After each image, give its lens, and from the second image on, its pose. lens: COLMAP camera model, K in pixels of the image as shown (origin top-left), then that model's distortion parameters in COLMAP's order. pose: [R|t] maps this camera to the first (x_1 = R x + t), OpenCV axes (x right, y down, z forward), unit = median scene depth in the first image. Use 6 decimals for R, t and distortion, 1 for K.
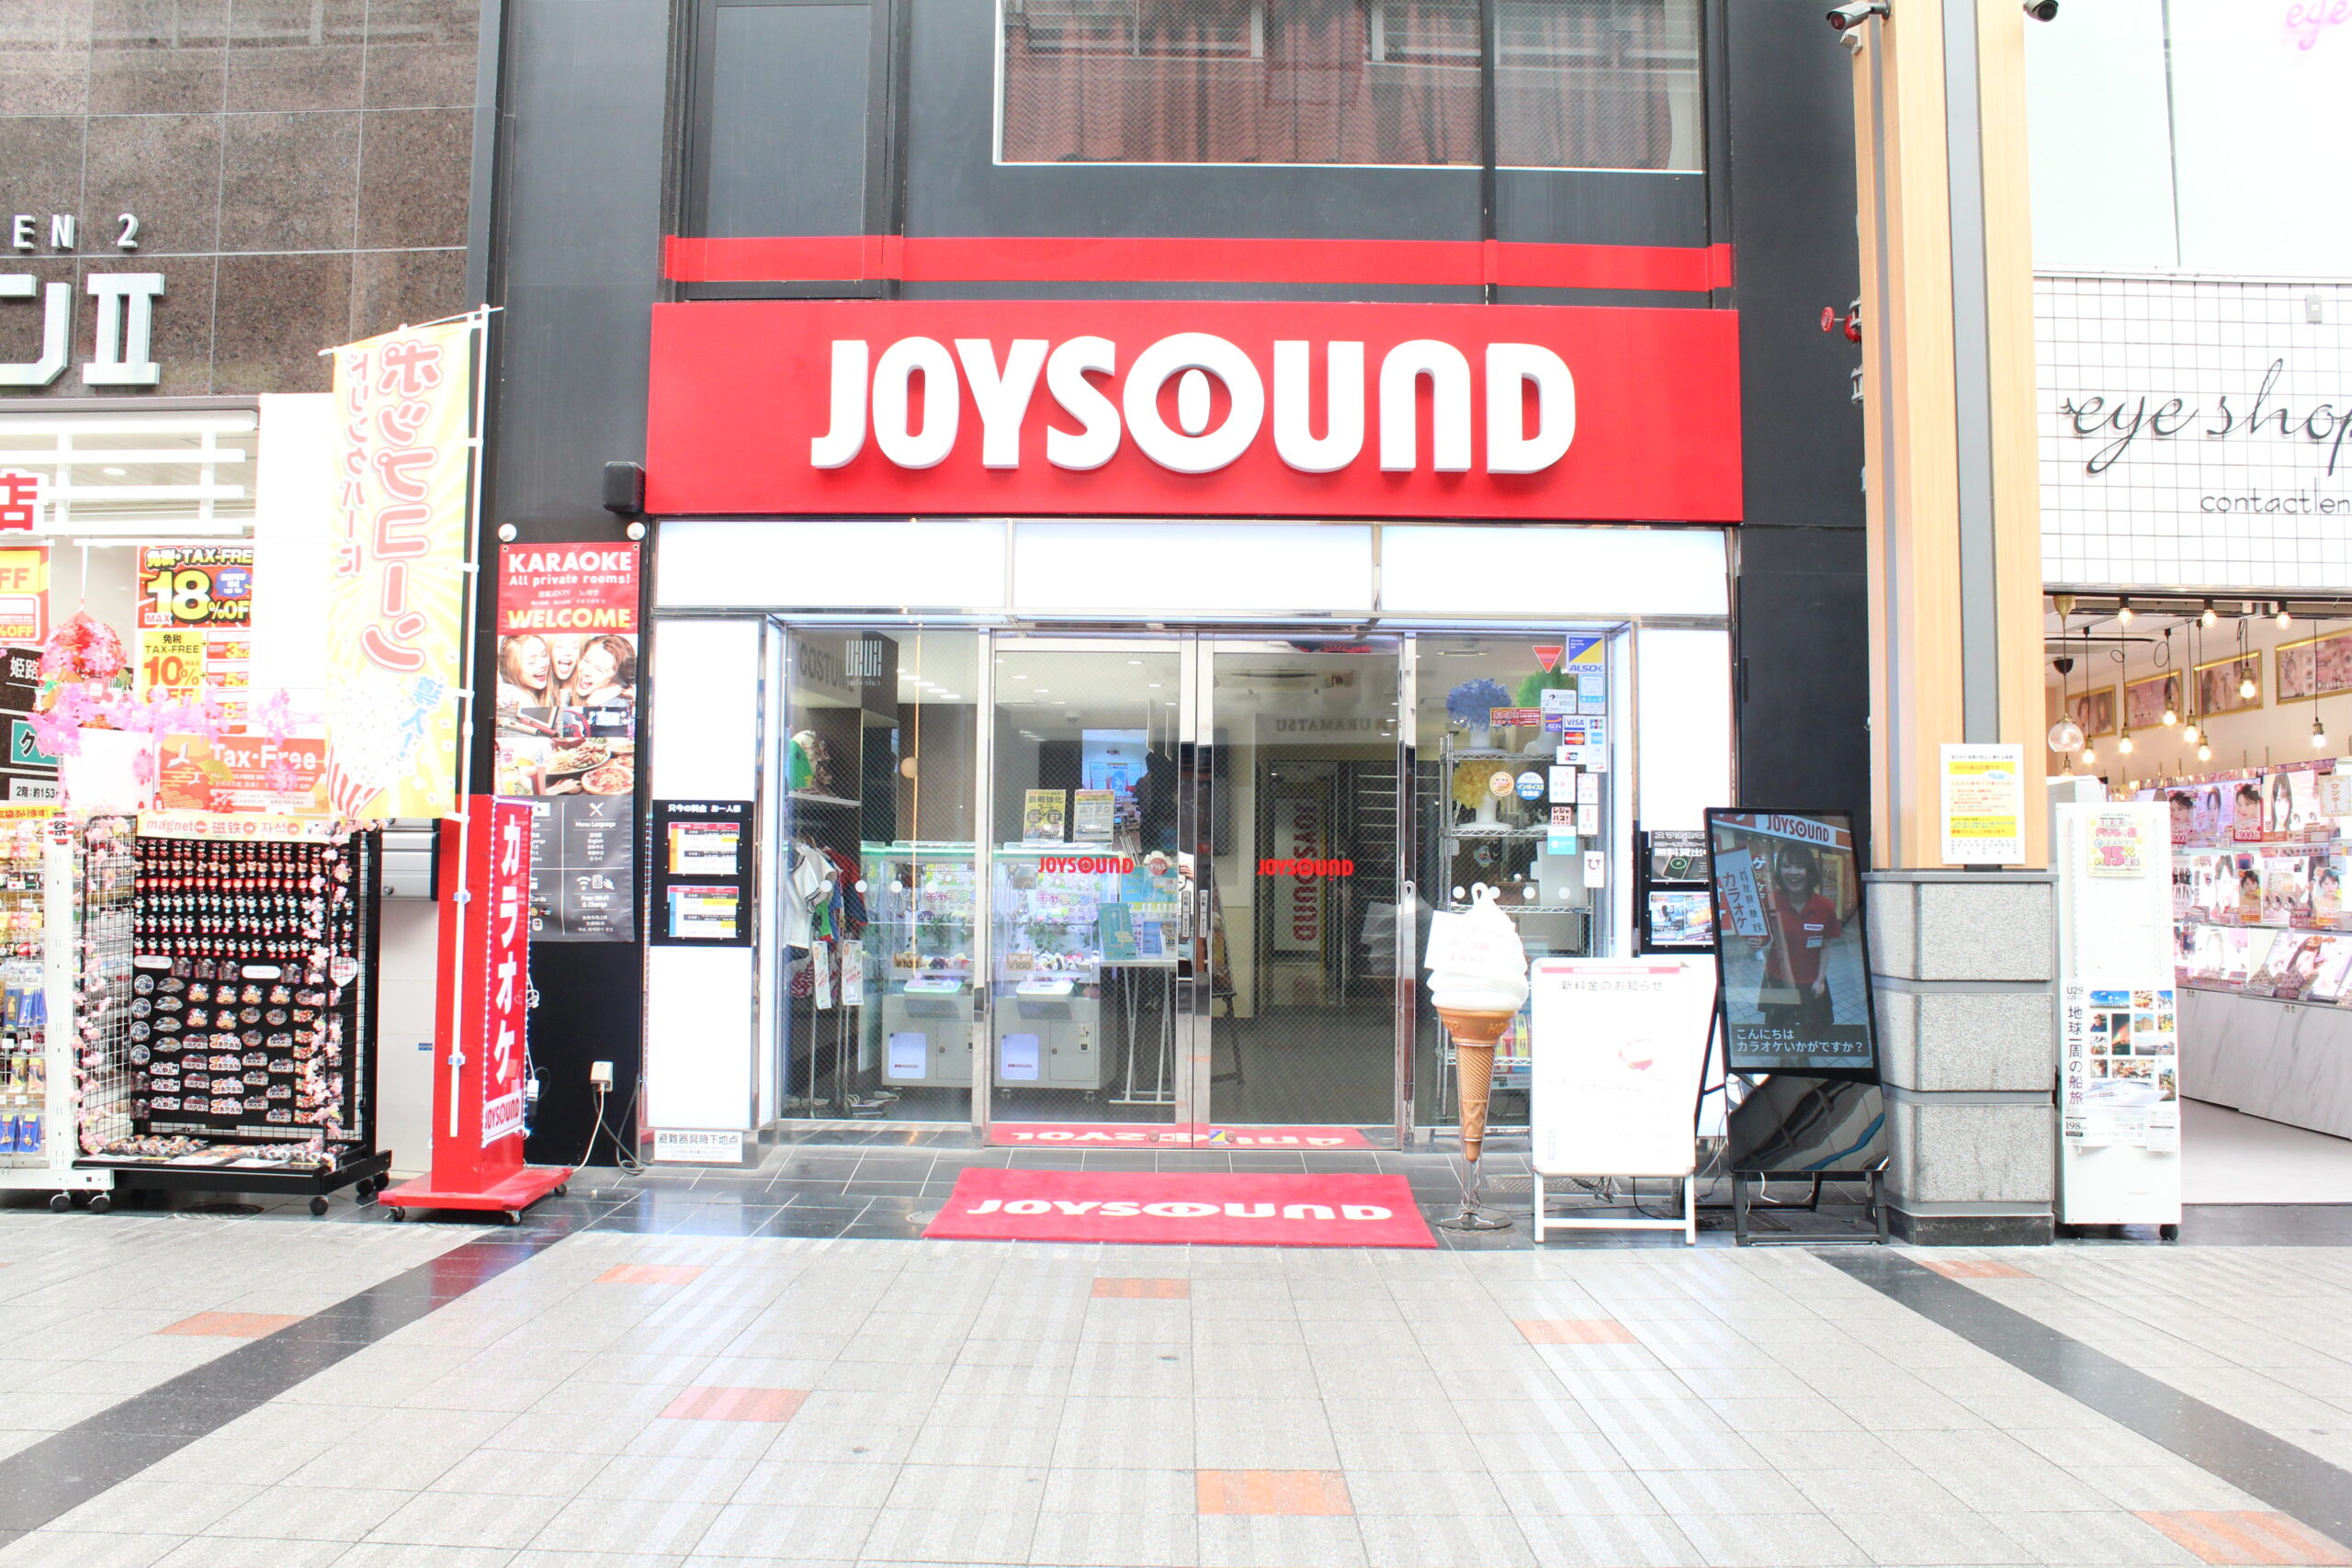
lens RADIAL K [[2077.5, 0, 1159.0], [0, 2077.5, 808.3], [0, 0, 1]] dist [-0.132802, 0.144109]
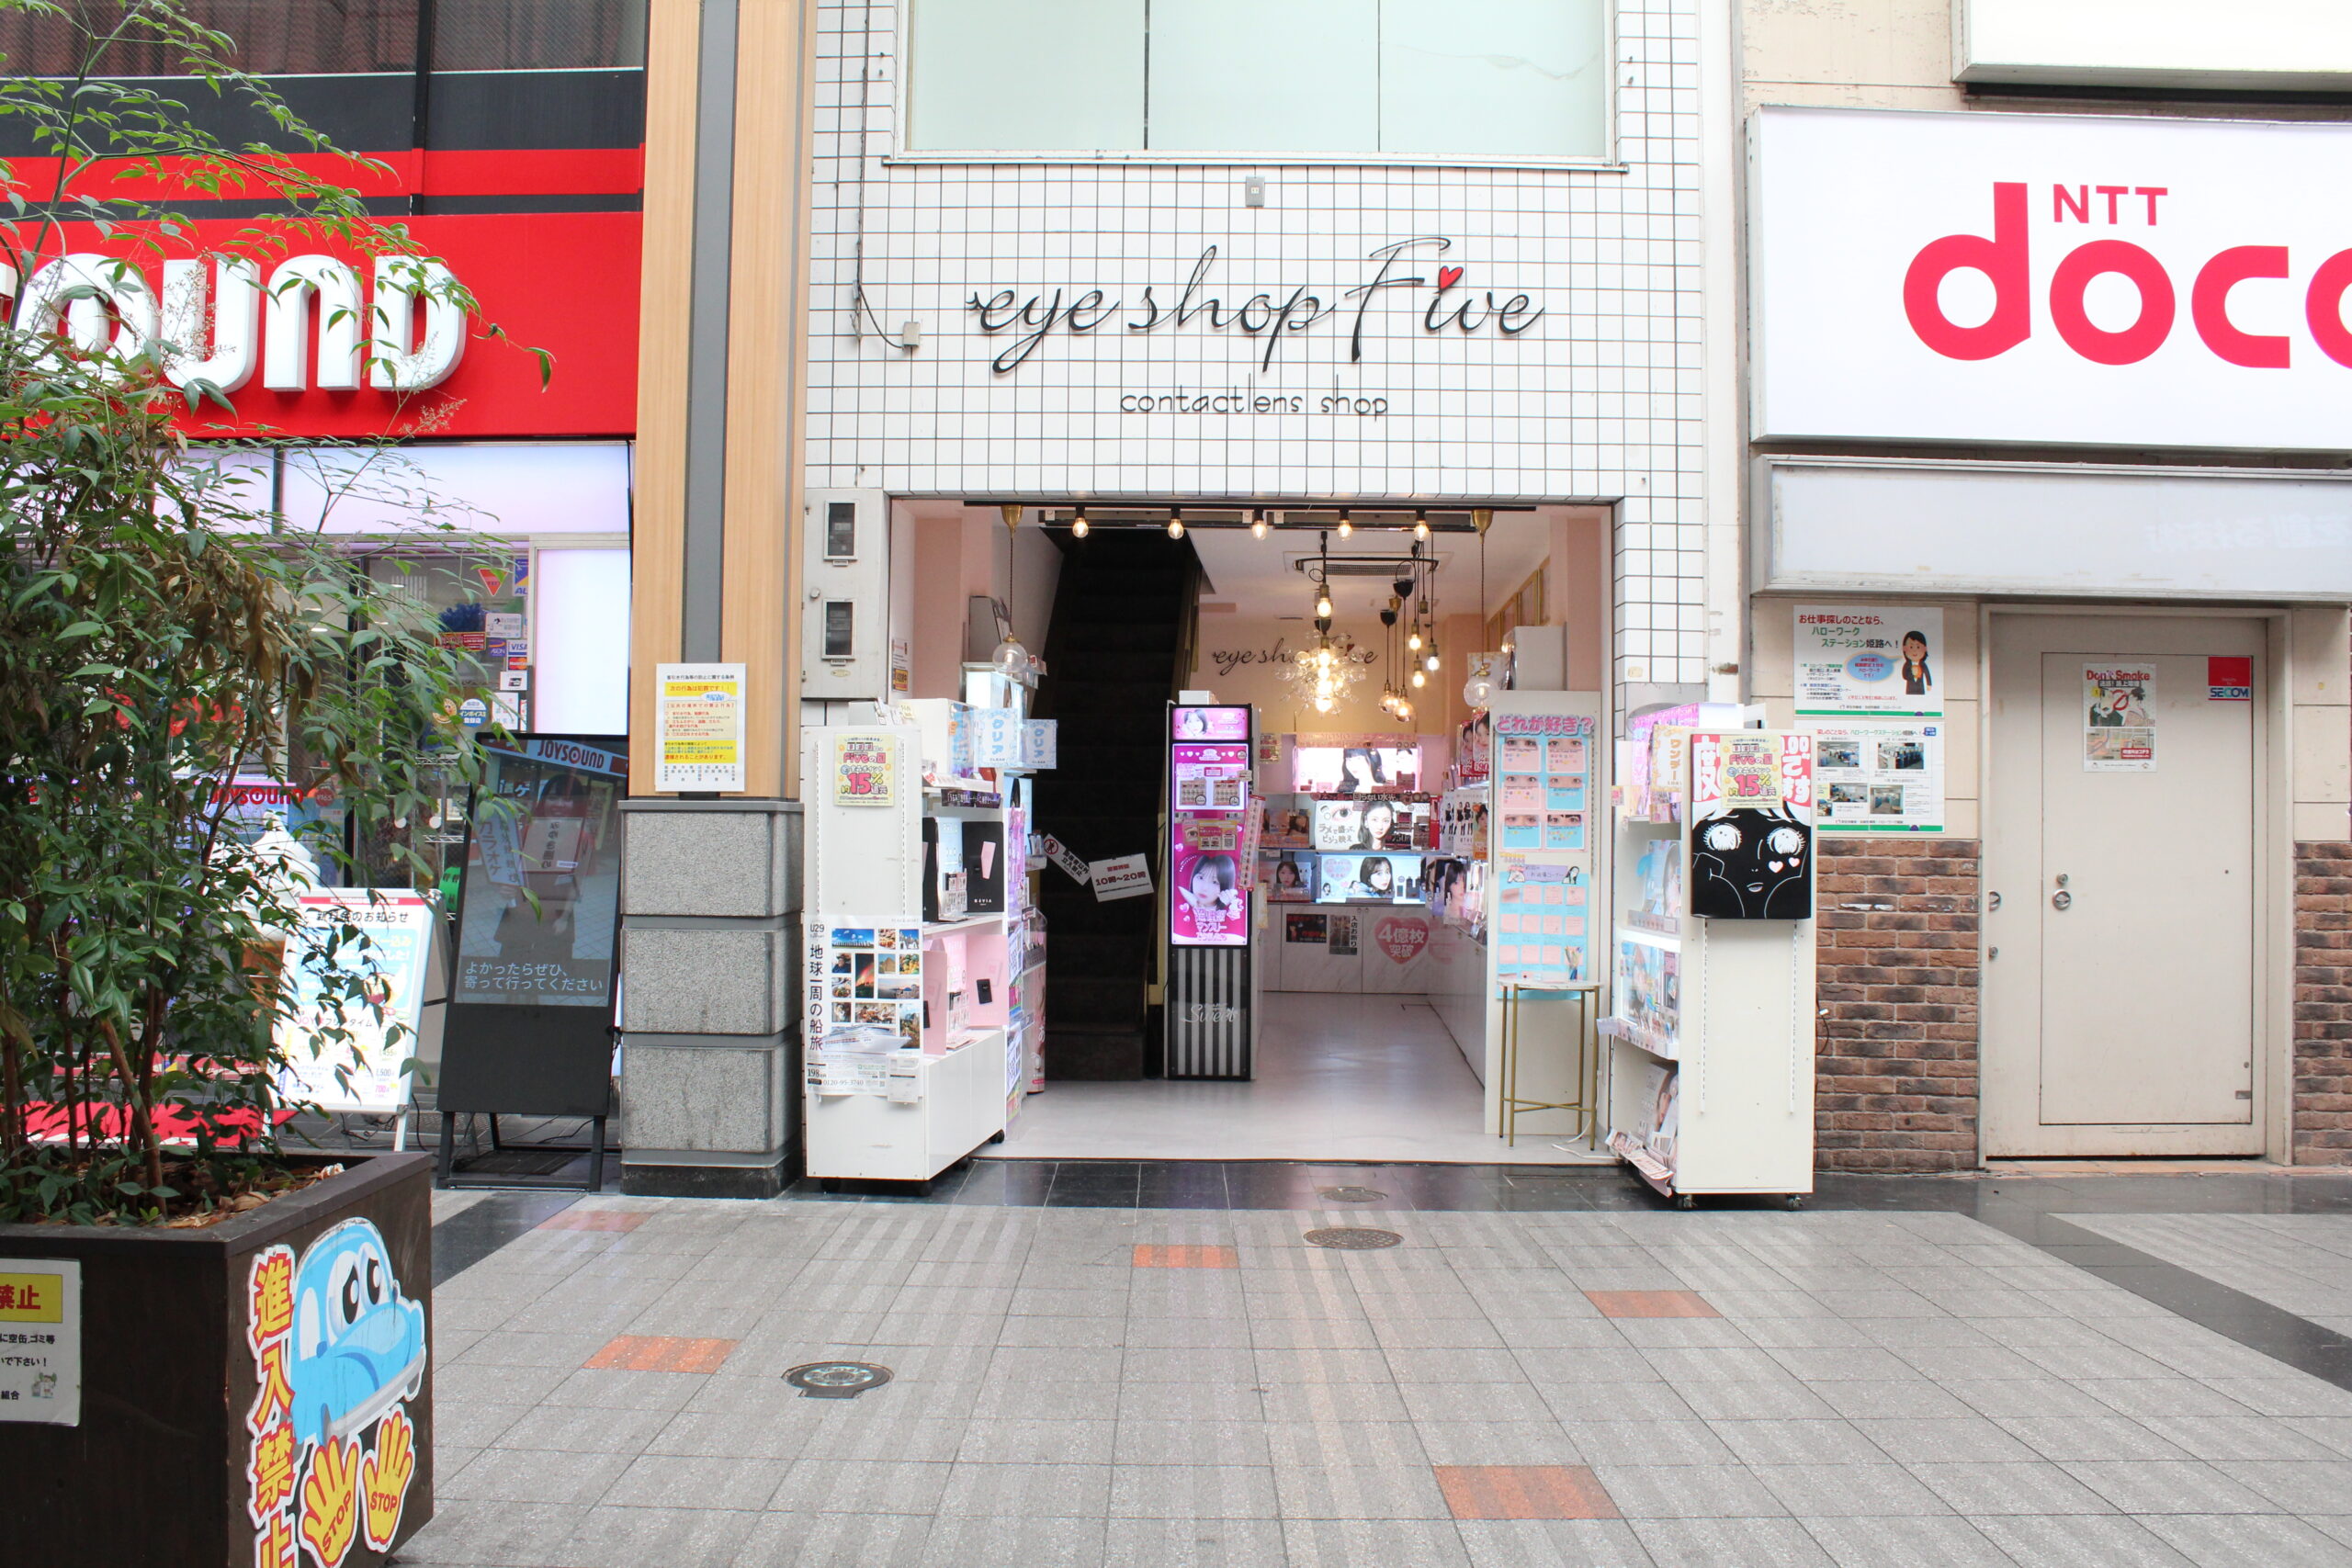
lens RADIAL K [[2077.5, 0, 1166.9], [0, 2077.5, 774.9], [0, 0, 1]] dist [-0.132802, 0.144109]
pose [[0.999082, 0.000910, -0.042831, 0.577551], [-0.000092, 0.999817, 0.019105, 0.001116], [0.042841, -0.019084, 0.998900, 0.053330]]
